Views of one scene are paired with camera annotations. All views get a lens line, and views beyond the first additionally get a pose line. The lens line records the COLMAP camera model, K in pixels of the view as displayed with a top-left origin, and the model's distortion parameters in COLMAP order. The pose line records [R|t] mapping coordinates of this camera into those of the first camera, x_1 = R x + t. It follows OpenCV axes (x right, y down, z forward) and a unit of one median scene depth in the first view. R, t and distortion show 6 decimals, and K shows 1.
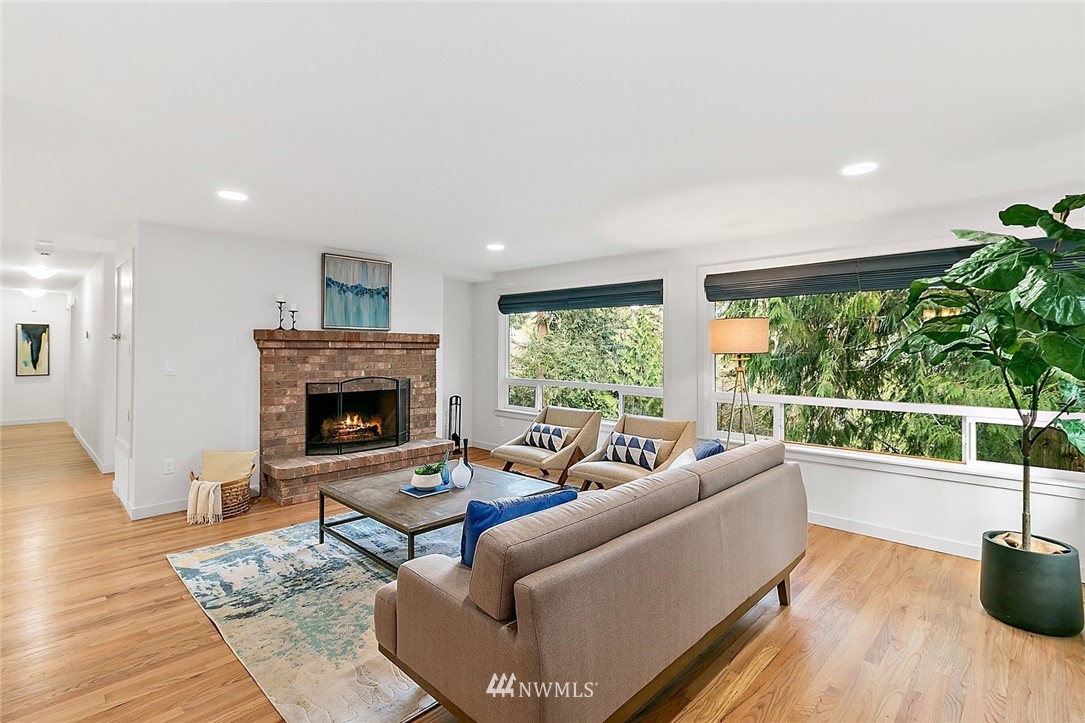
lens RADIAL K [[502.9, 0, 539.5], [0, 502.9, 352.3], [0, 0, 1]] dist [0.009133, 0.000759]
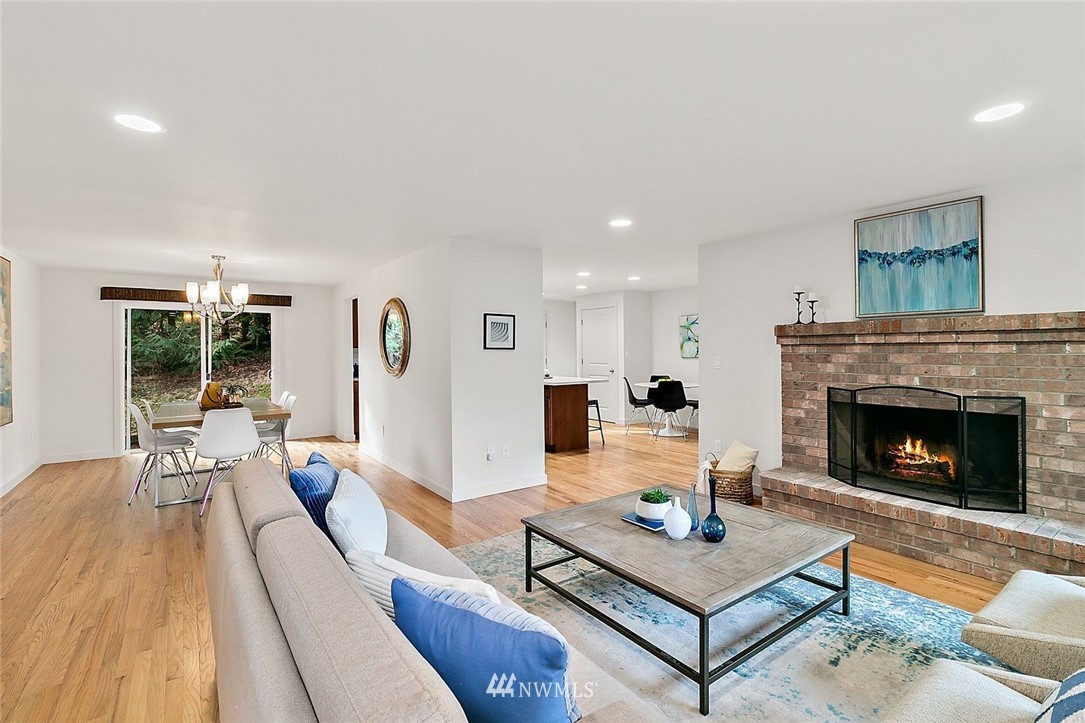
lens RADIAL K [[502.9, 0, 543.3], [0, 502.9, 357.2], [0, 0, 1]] dist [0.009133, 0.000759]
pose [[-0.167773, 0.013810, -0.985729, 0.395462], [0.002285, 0.999905, 0.013620, 0.000432], [0.985823, 0.000032, -0.167789, 0.636614]]
